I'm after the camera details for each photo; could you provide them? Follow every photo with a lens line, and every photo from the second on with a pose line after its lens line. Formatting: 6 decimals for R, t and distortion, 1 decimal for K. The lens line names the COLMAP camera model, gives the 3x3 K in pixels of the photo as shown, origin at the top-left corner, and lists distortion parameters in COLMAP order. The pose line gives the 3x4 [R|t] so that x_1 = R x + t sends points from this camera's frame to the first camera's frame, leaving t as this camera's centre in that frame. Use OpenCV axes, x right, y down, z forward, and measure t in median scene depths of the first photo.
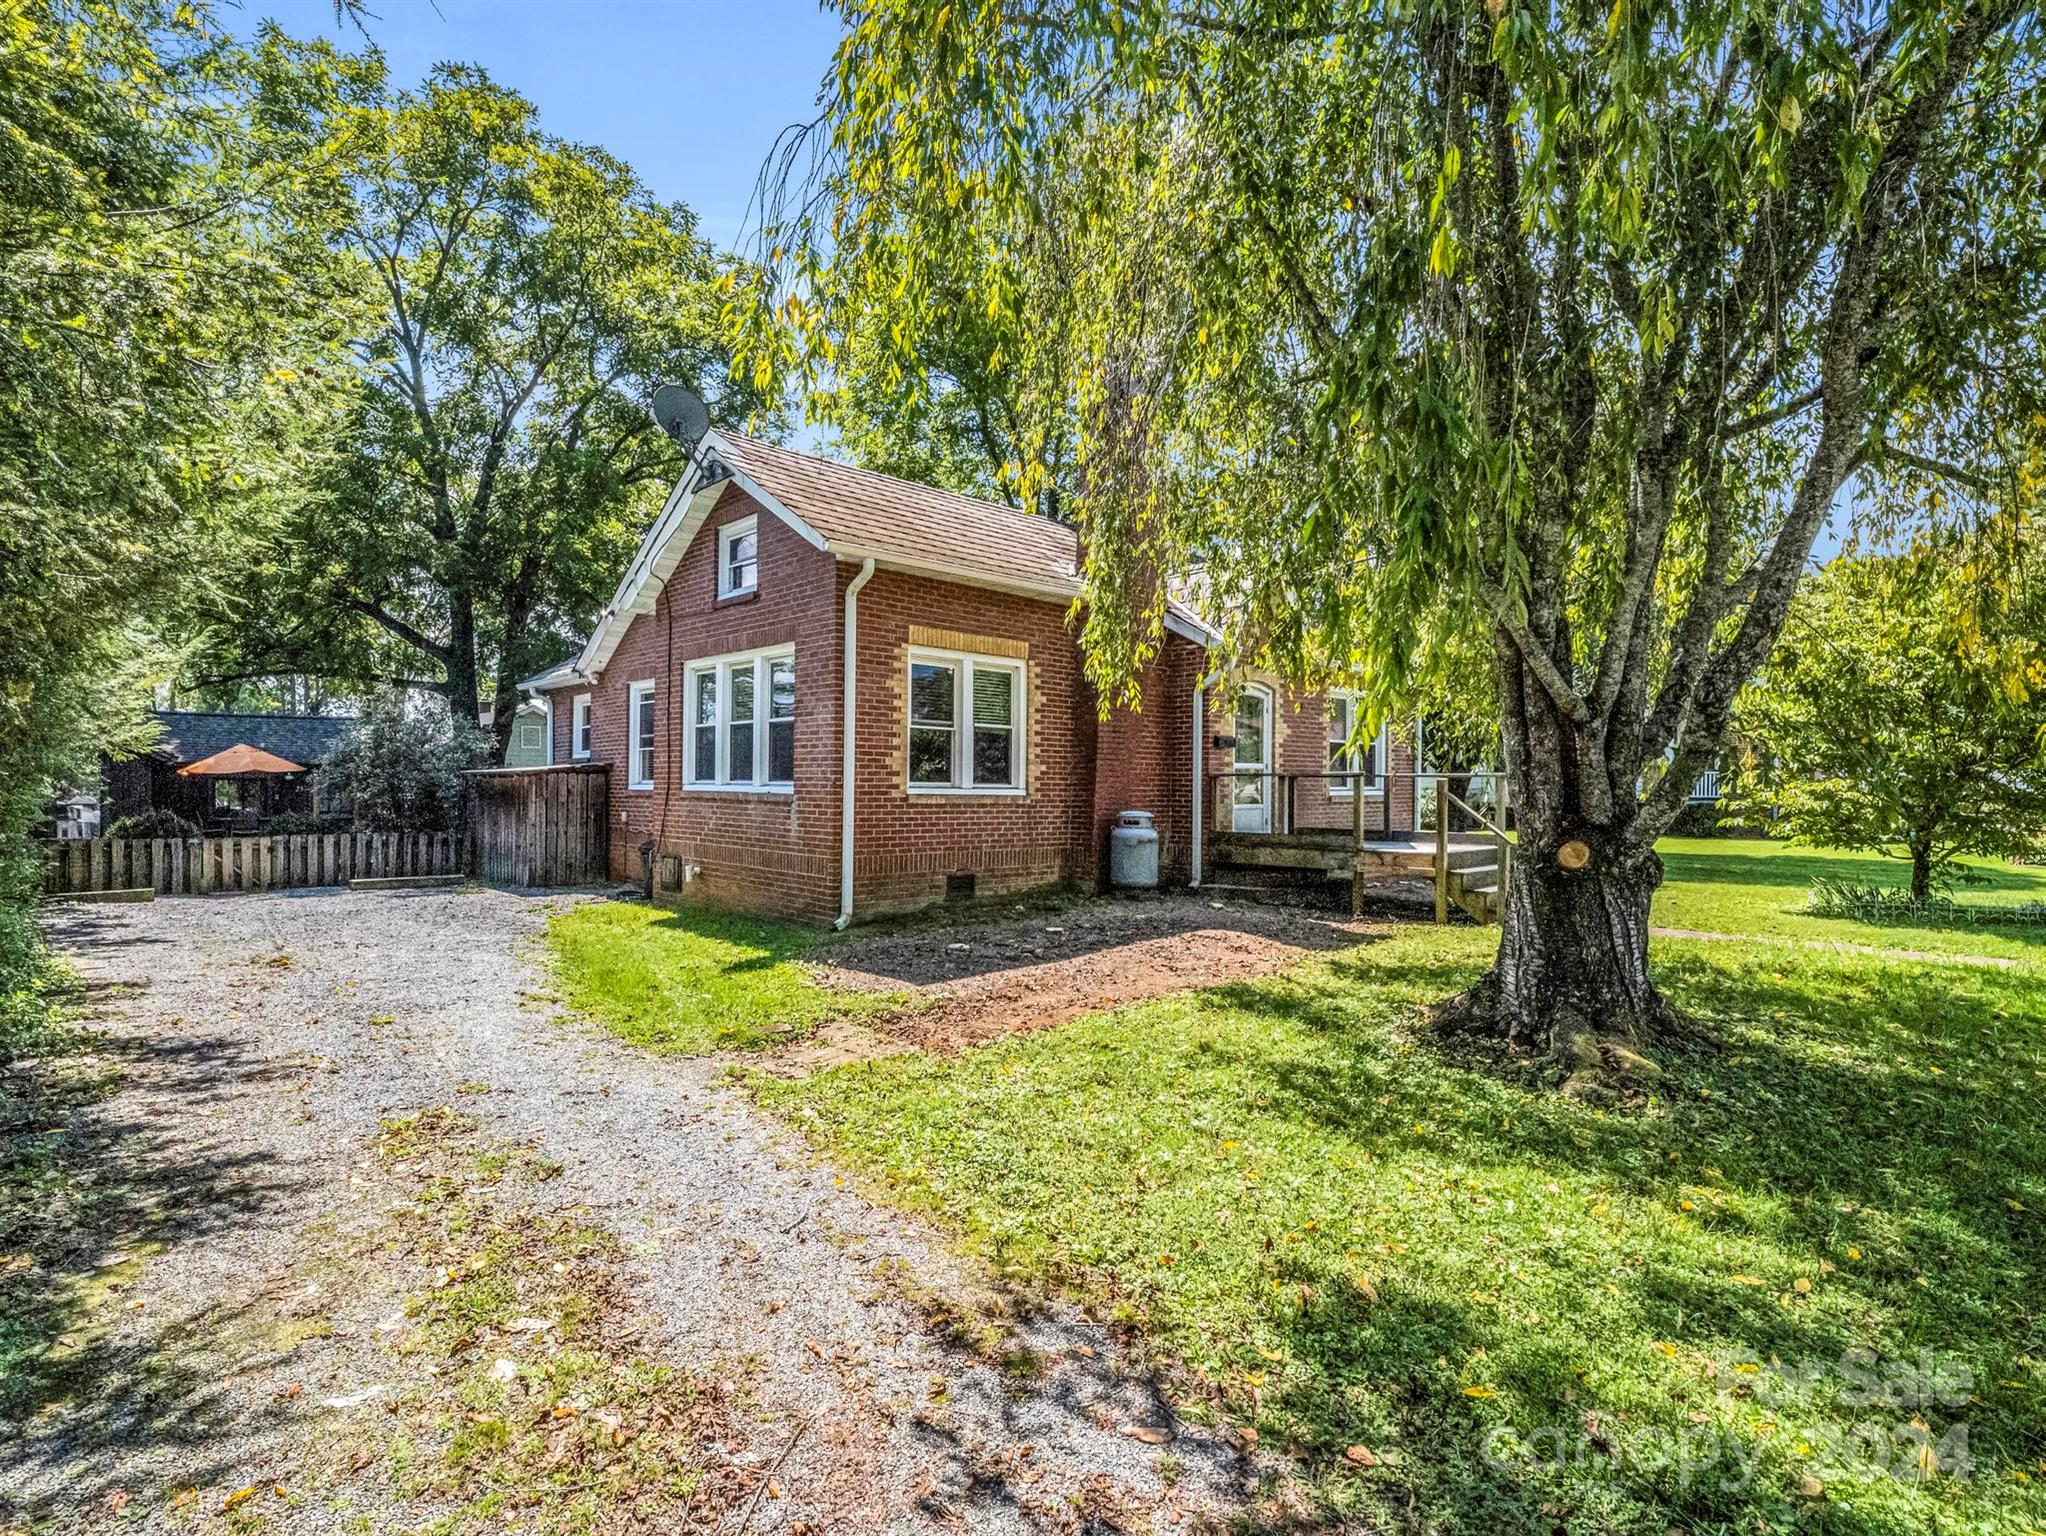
lens RADIAL K [[1016.7, 0, 984.7], [0, 1016.7, 787.9], [0, 0, 1]] dist [-0.001387, -0.000001]
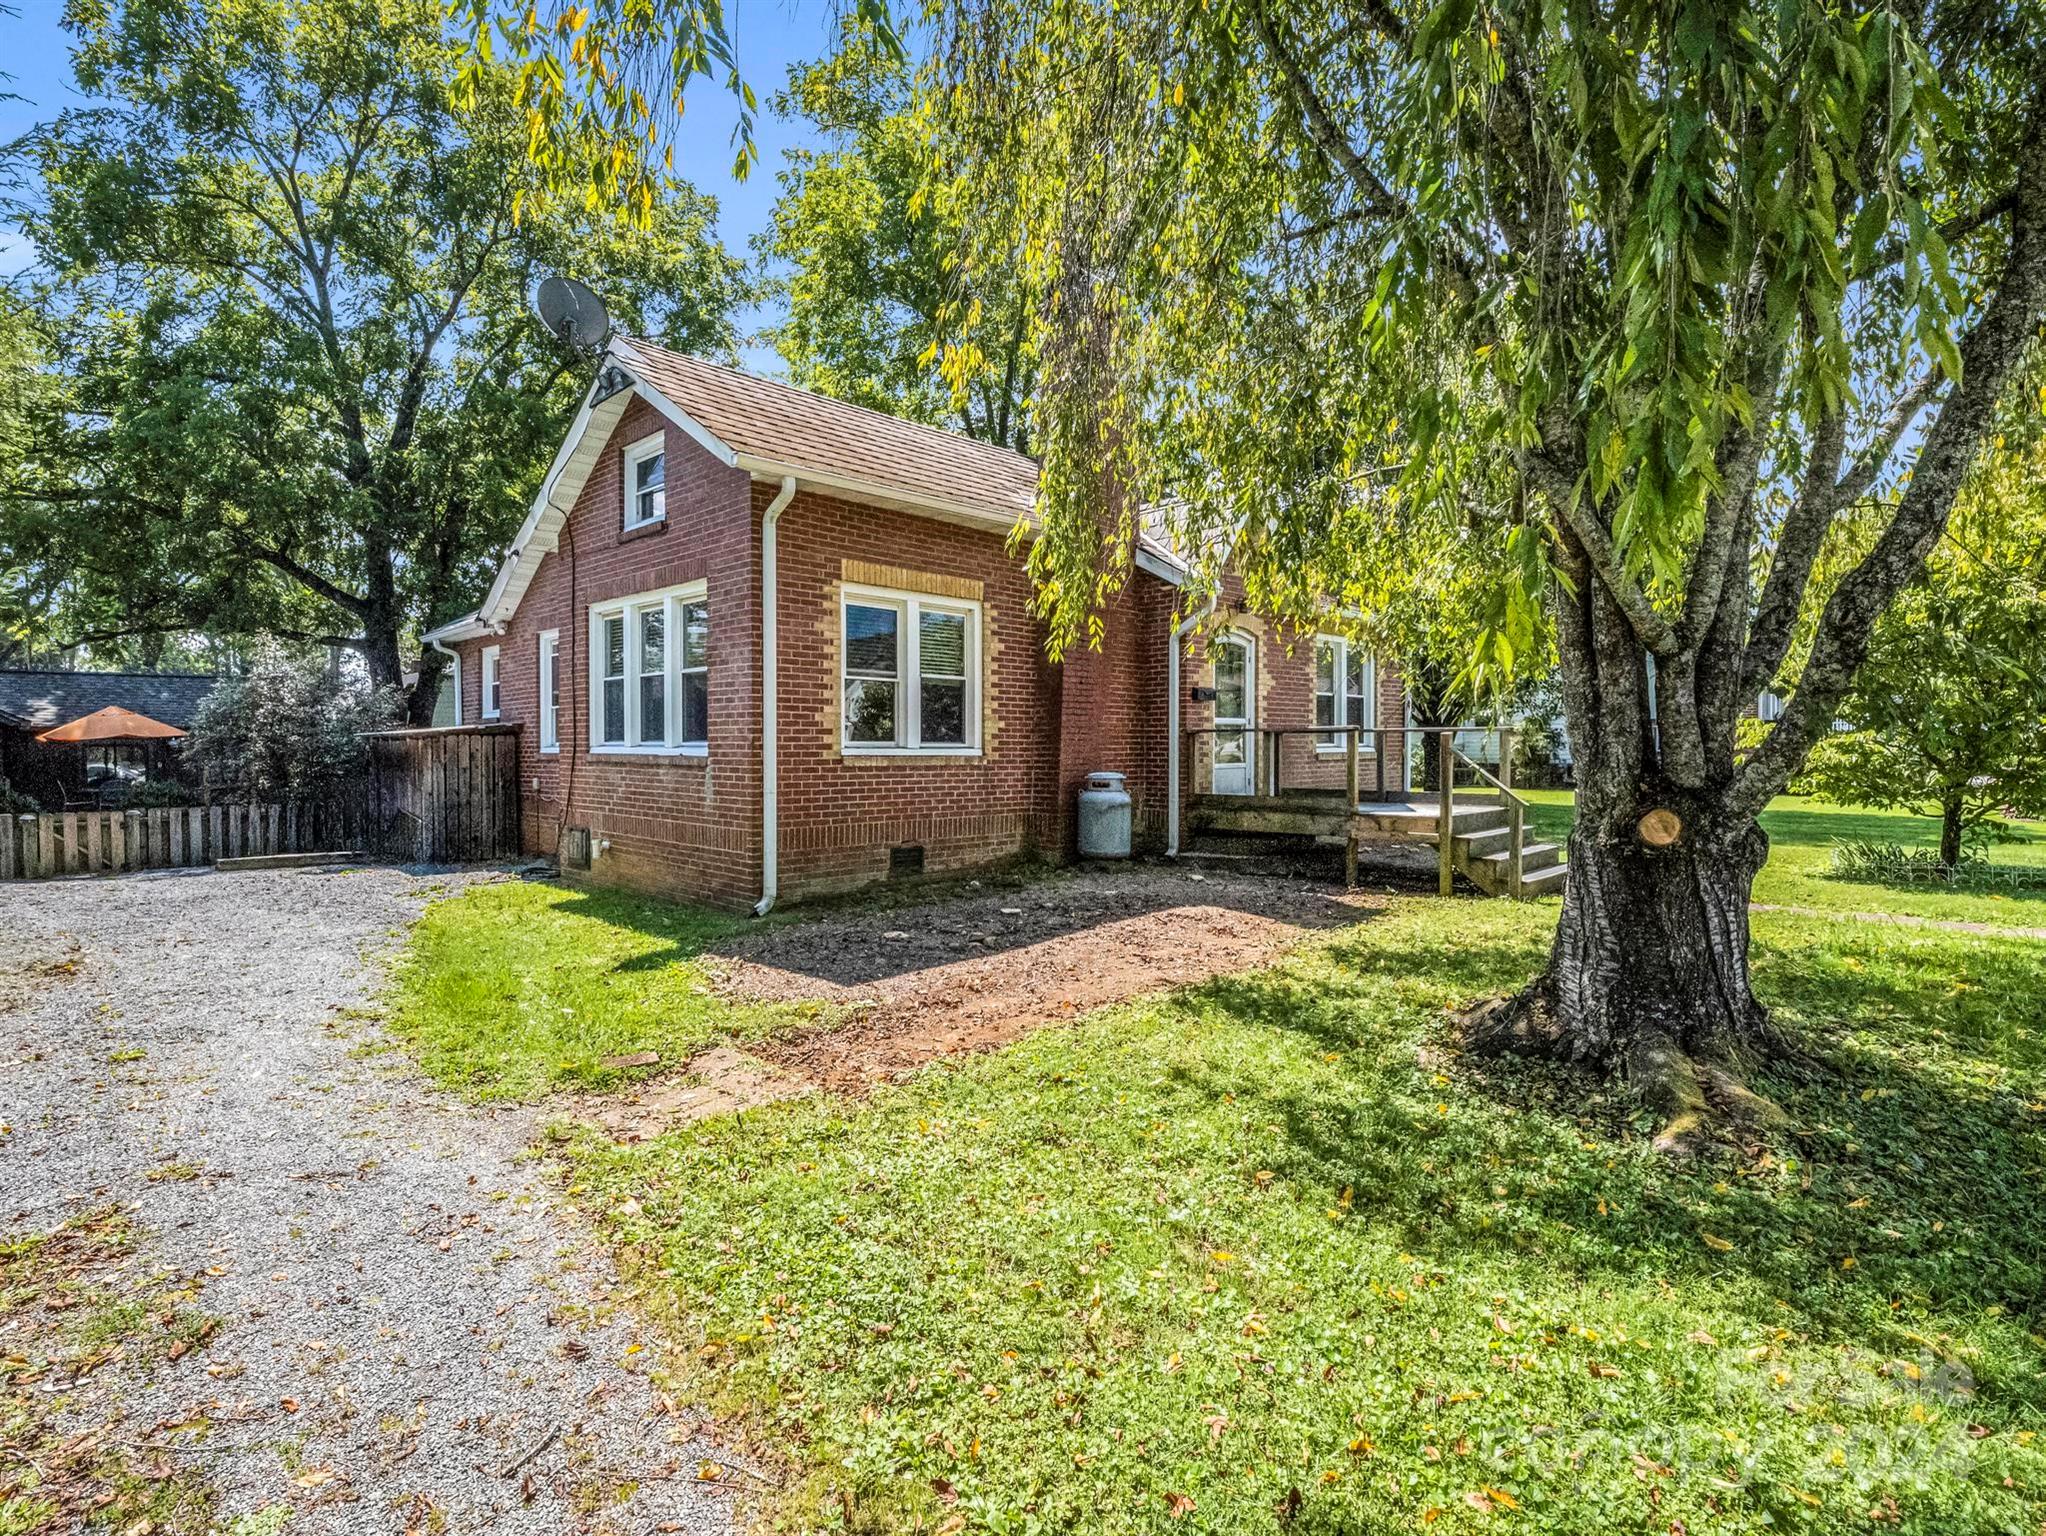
lens RADIAL K [[1018.8, 0, 1023.0], [0, 1018.8, 768.0], [0, 0, 1]] dist [0.000707, -0.012888]
pose [[0.998228, -0.009635, 0.058717, 0.026234], [0.008473, 0.999764, 0.020005, 0.000790], [-0.058896, -0.019472, 0.998074, 0.124683]]
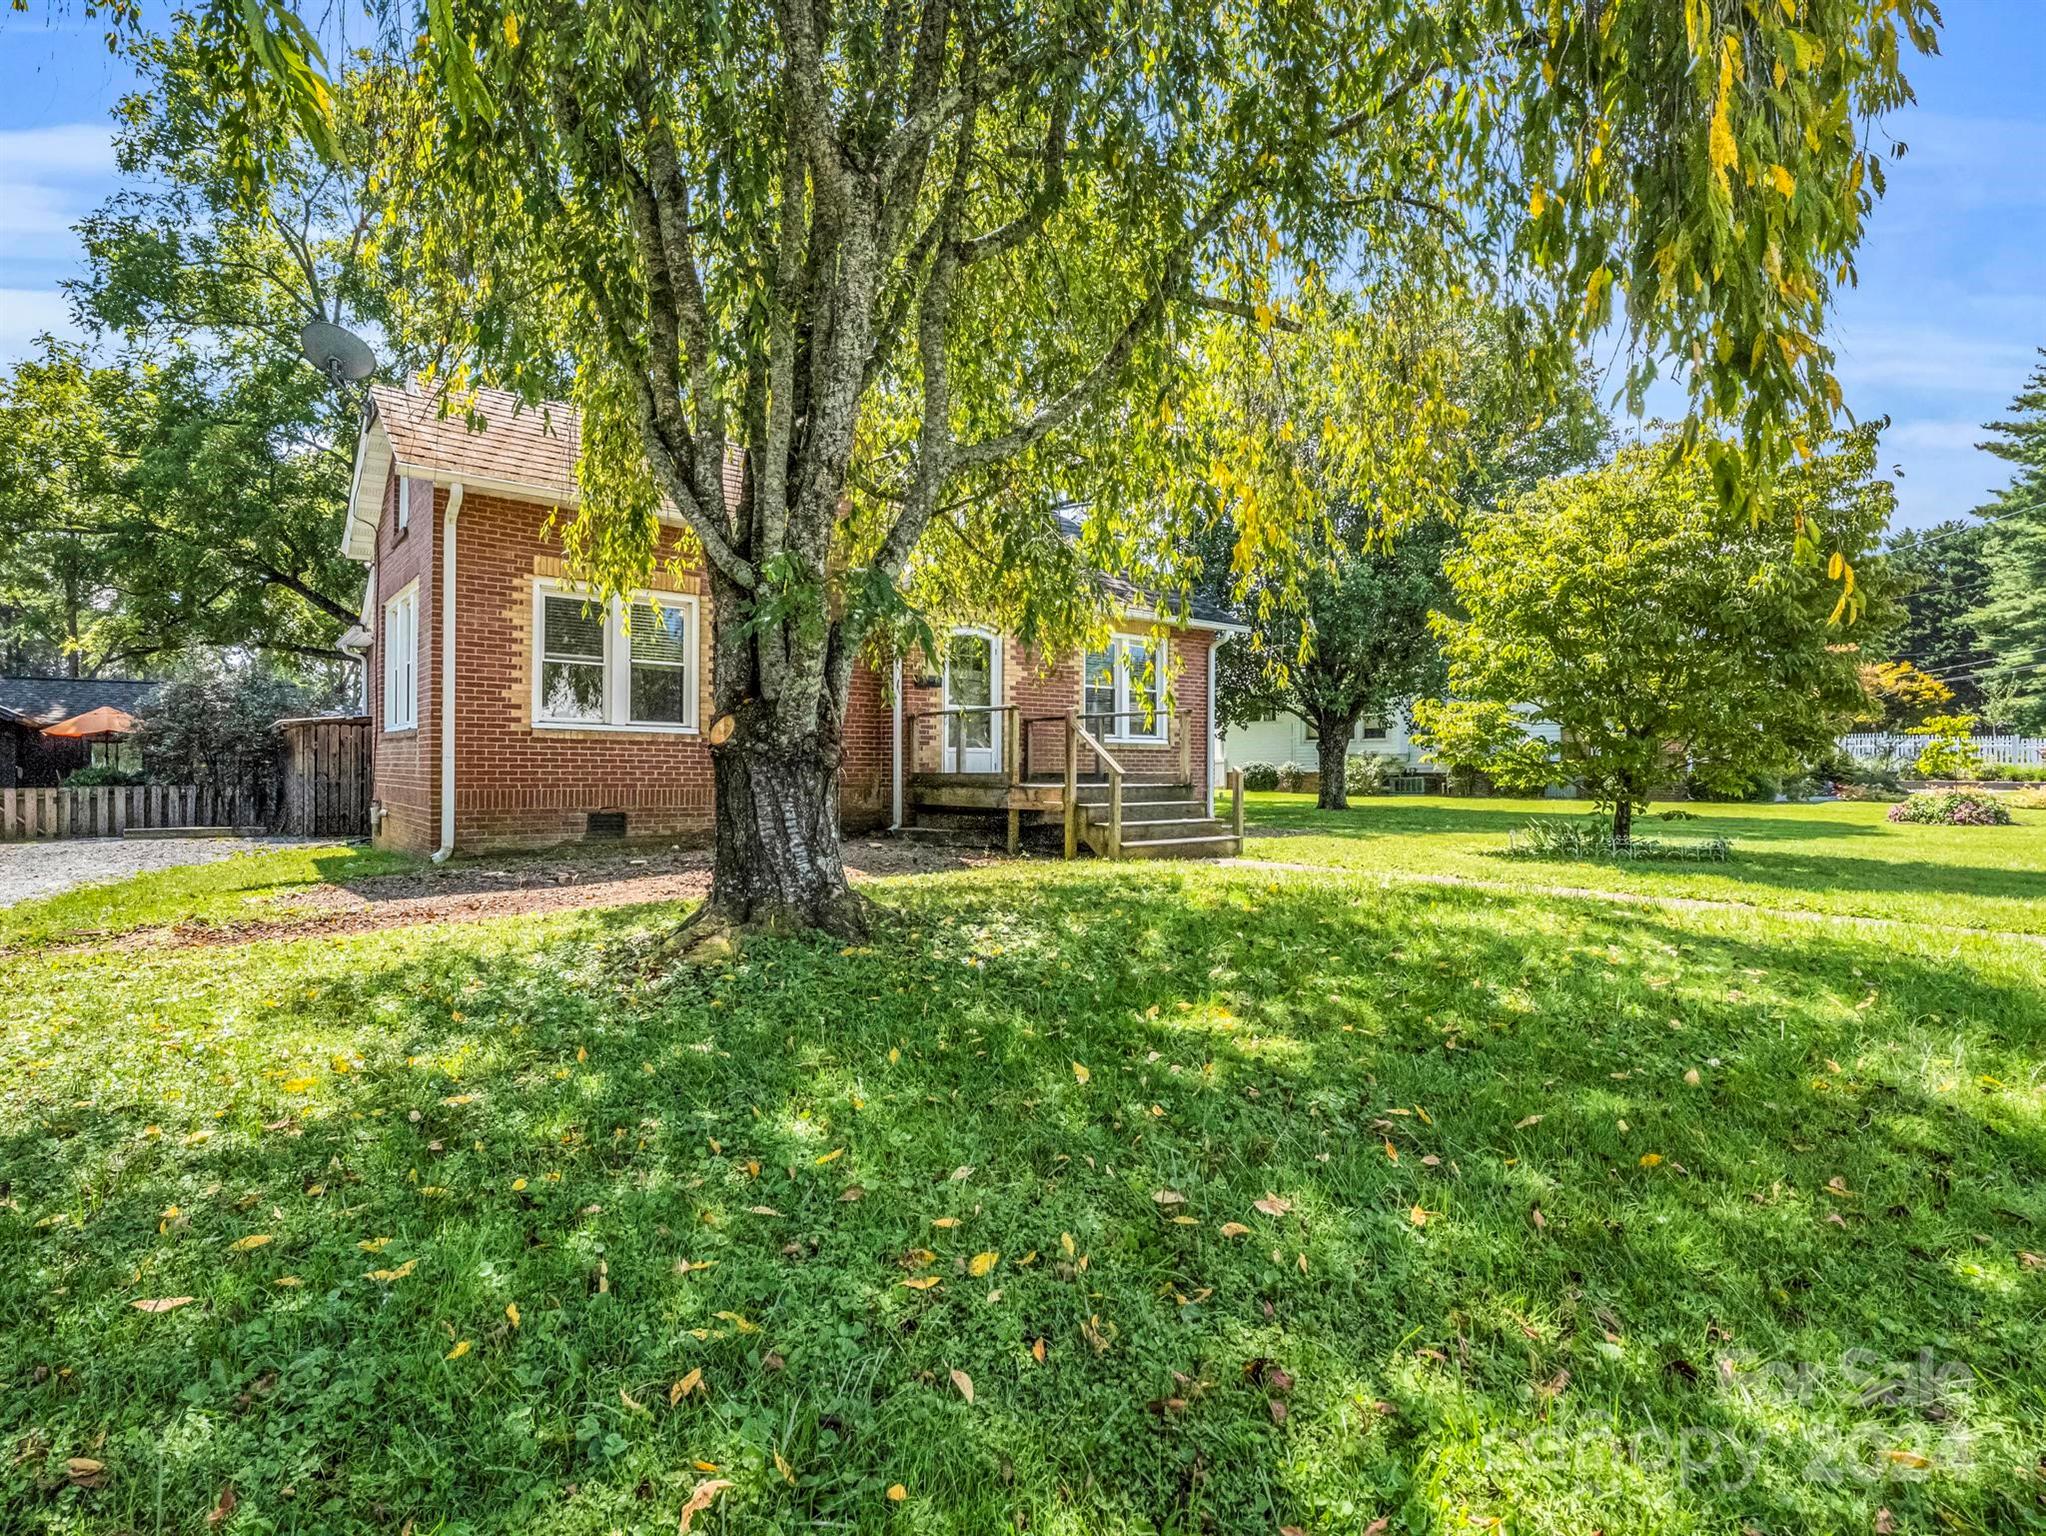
lens RADIAL K [[1009.7, 0, 1023.0], [0, 1009.7, 768.0], [0, 0, 1]] dist [-0.000326, -0.000163]
pose [[0.998737, -0.003434, -0.050131, 0.439419], [0.003087, 0.999971, -0.006998, 0.052234], [0.050154, 0.006835, 0.998718, 0.050710]]
